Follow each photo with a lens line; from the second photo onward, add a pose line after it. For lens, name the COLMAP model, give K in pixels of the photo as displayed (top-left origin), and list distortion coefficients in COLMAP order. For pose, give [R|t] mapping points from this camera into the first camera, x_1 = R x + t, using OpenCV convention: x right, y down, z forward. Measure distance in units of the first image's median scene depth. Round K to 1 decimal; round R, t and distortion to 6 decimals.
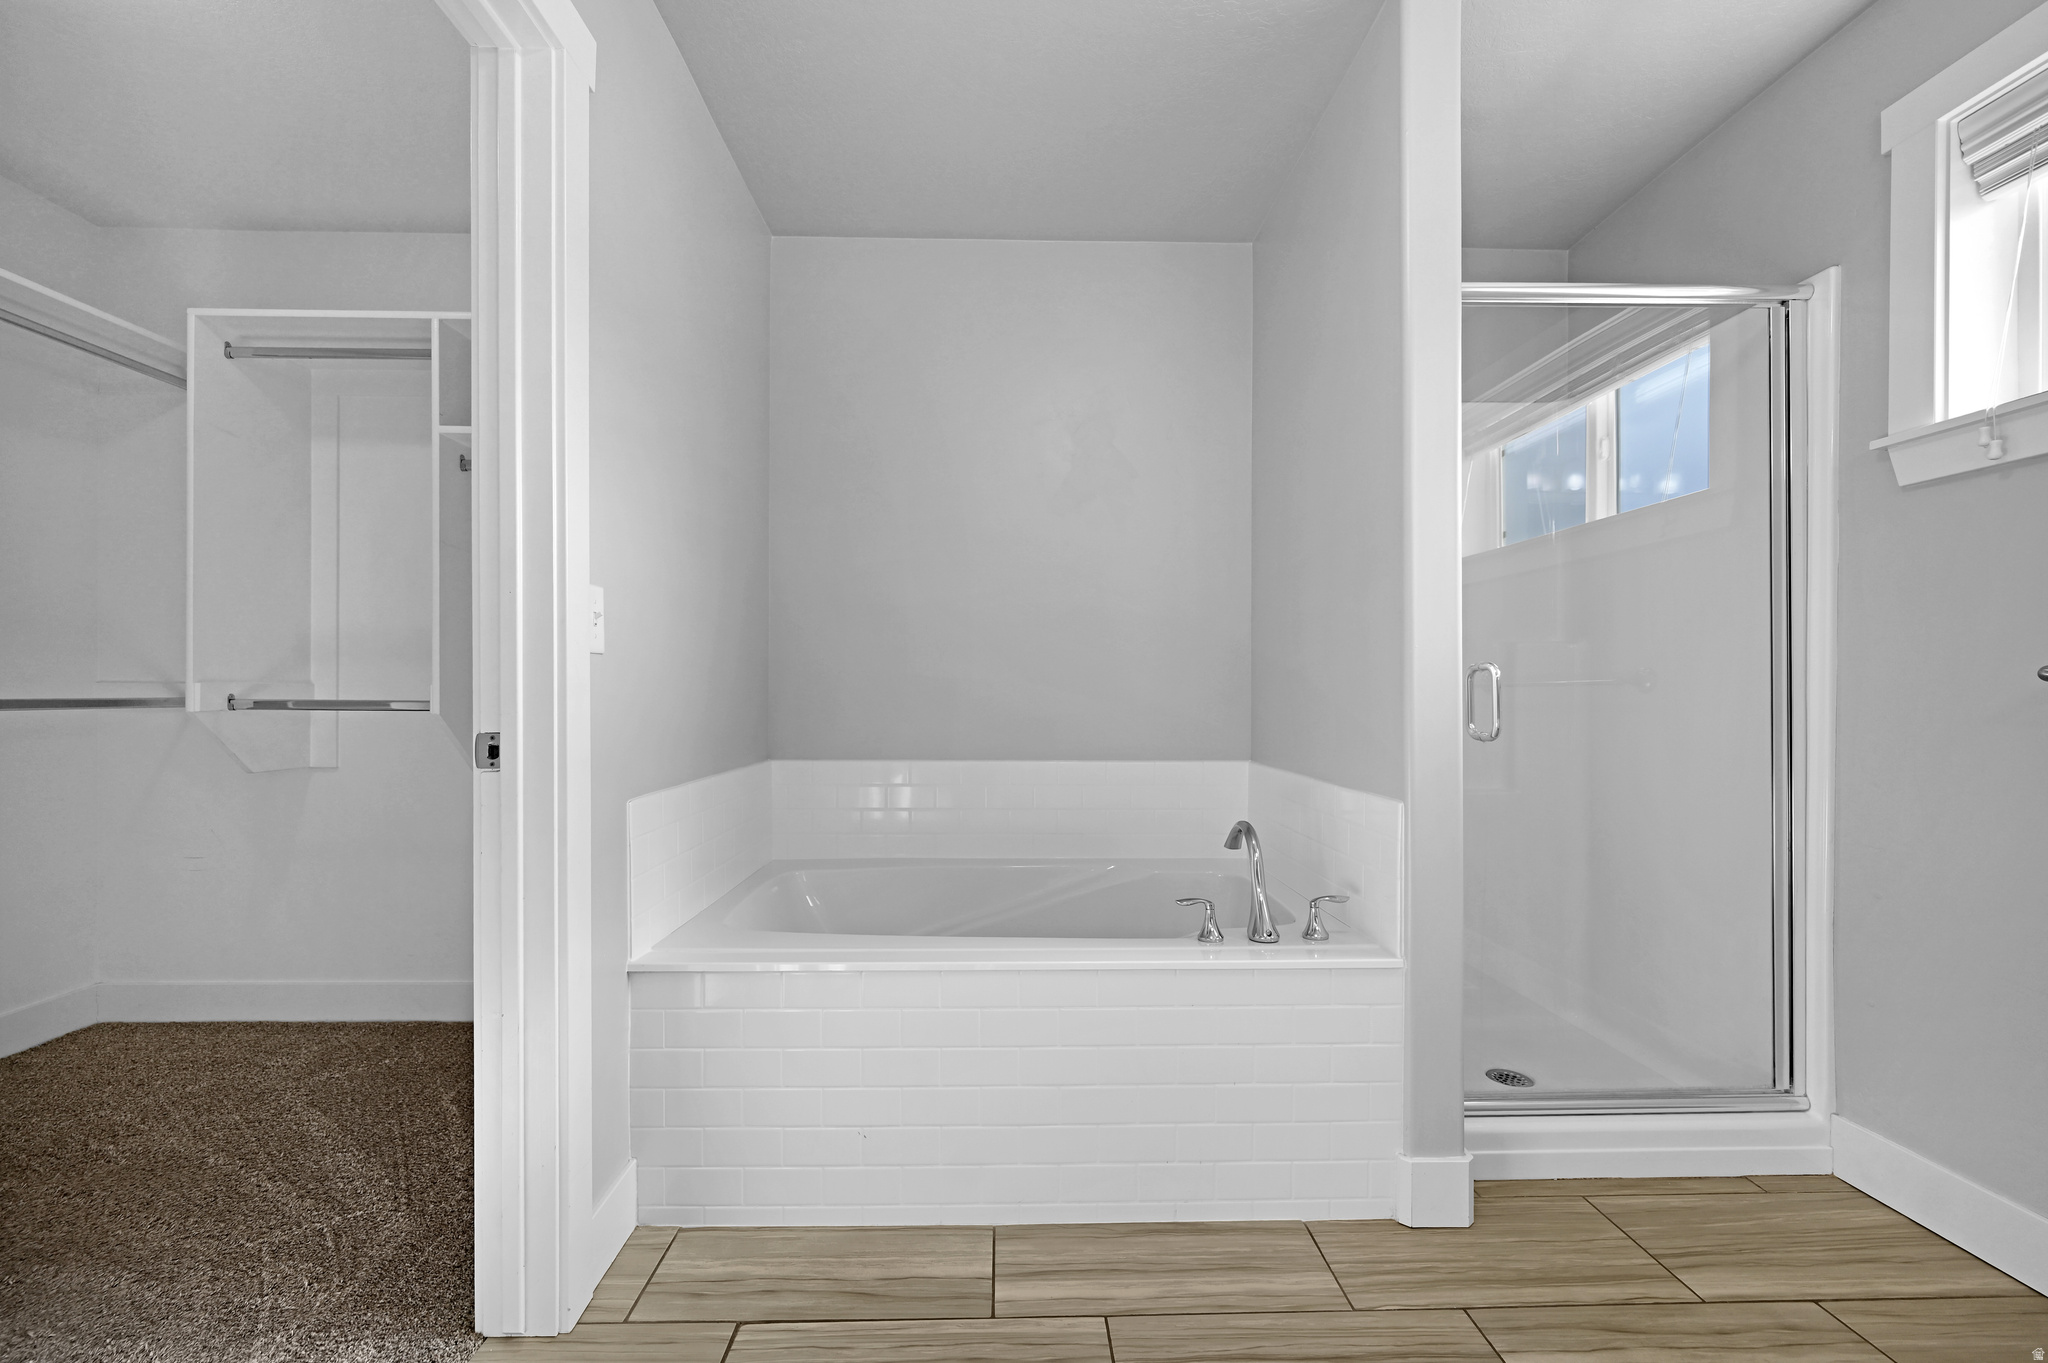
lens RADIAL K [[851.3, 0, 1025.8], [0, 851.3, 705.7], [0, 0, 1]] dist [-0.001470, -0.000148]
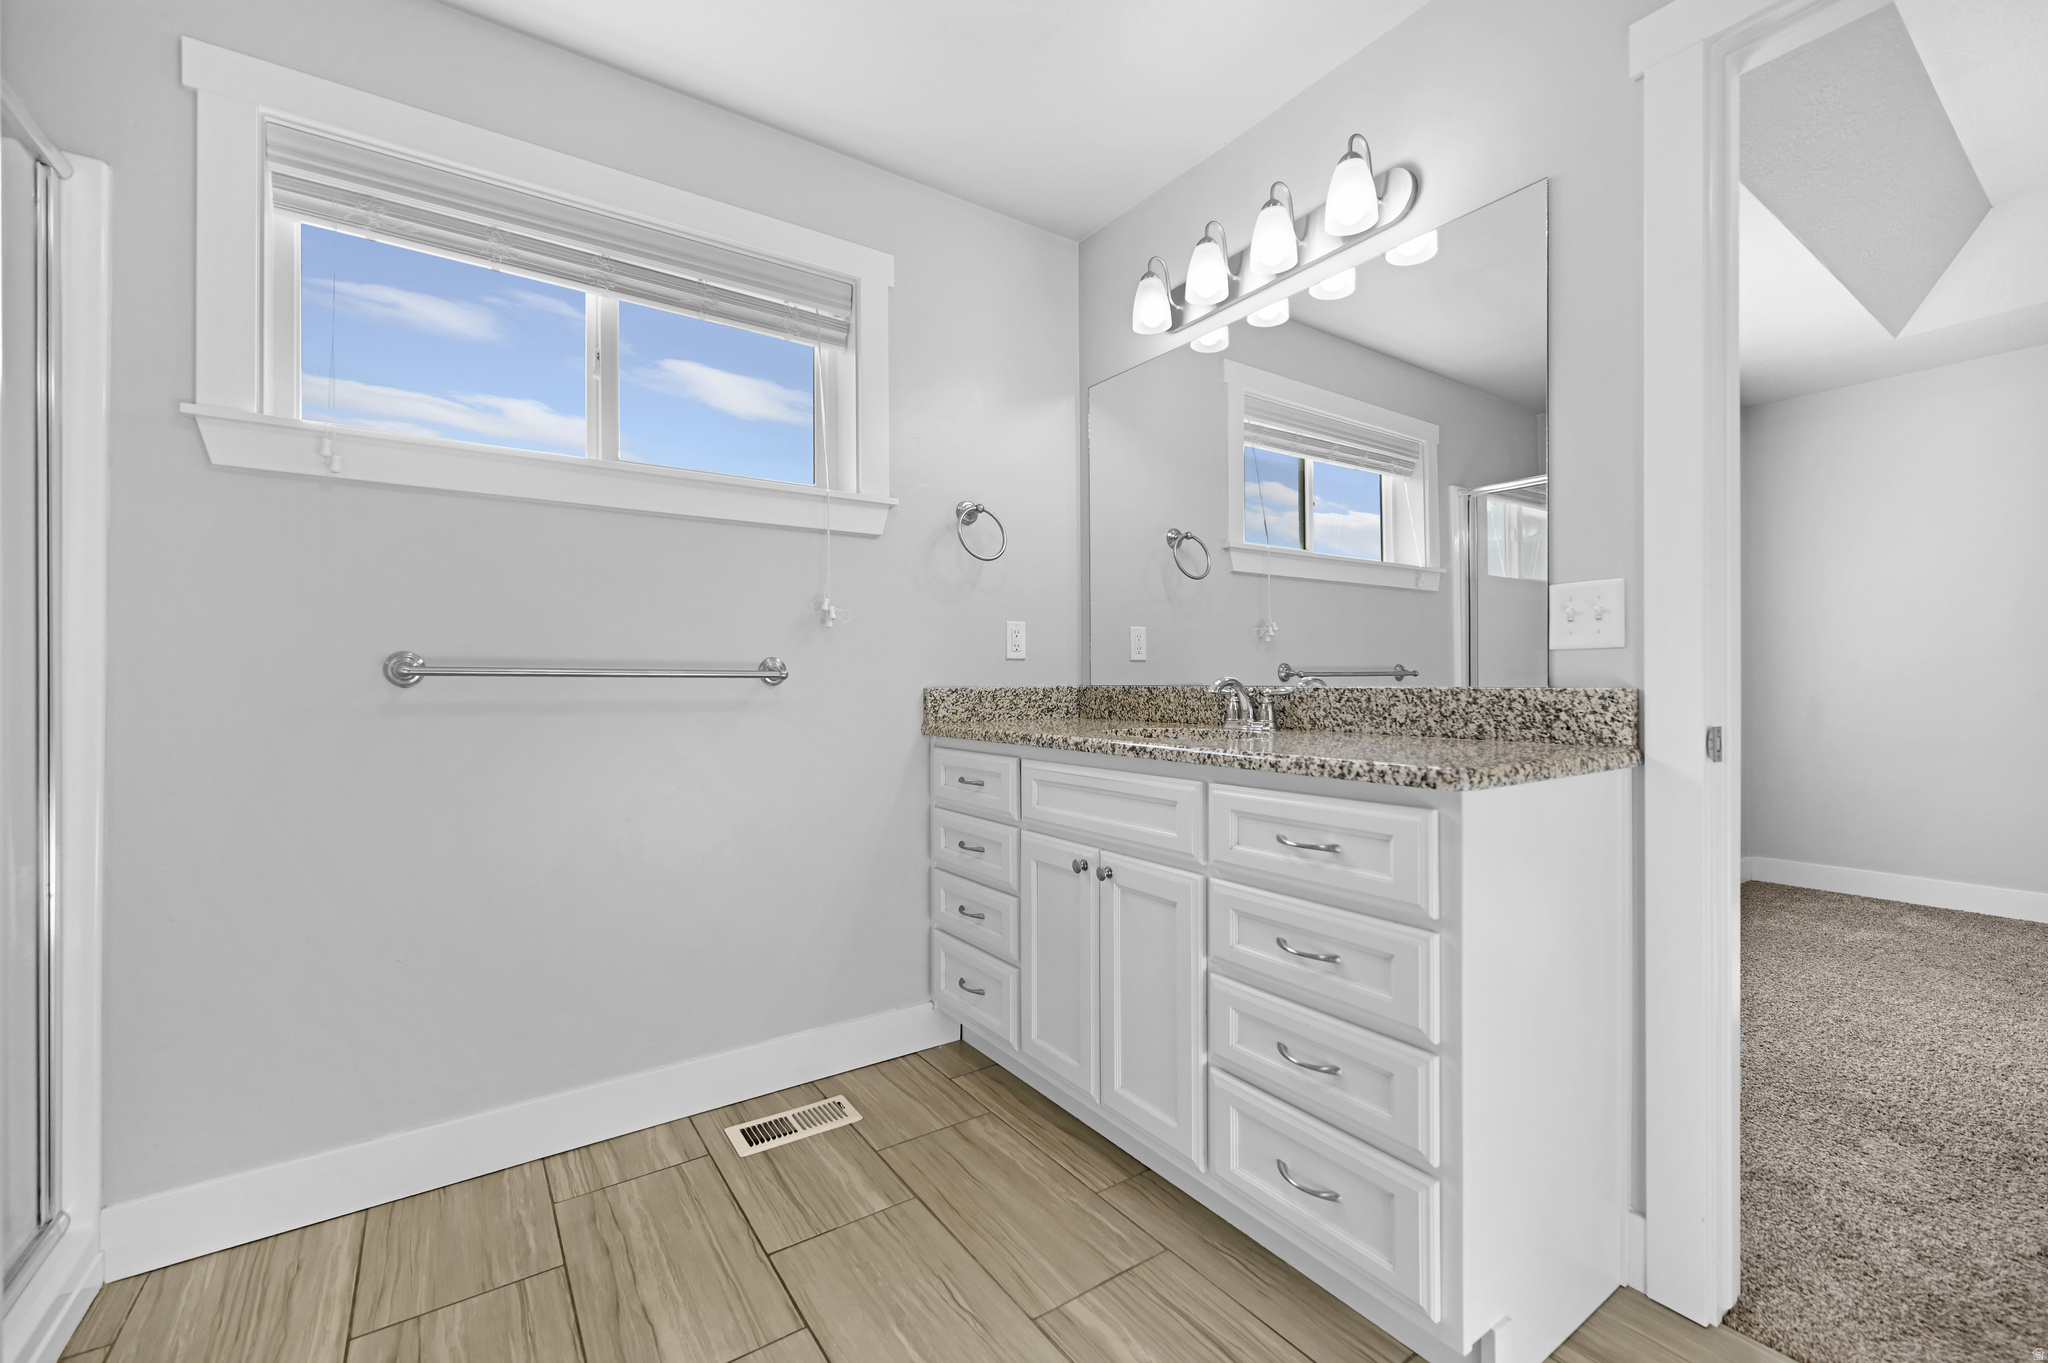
lens RADIAL K [[841.2, 0, 1024.0], [0, 841.2, 681.5], [0, 0, 1]] dist [0.000979, 0.000234]
pose [[-0.552491, 0.000252, 0.833519, -0.106418], [0.018383, 0.999760, 0.011883, -0.007871], [-0.833316, 0.021888, -0.552364, 0.372113]]
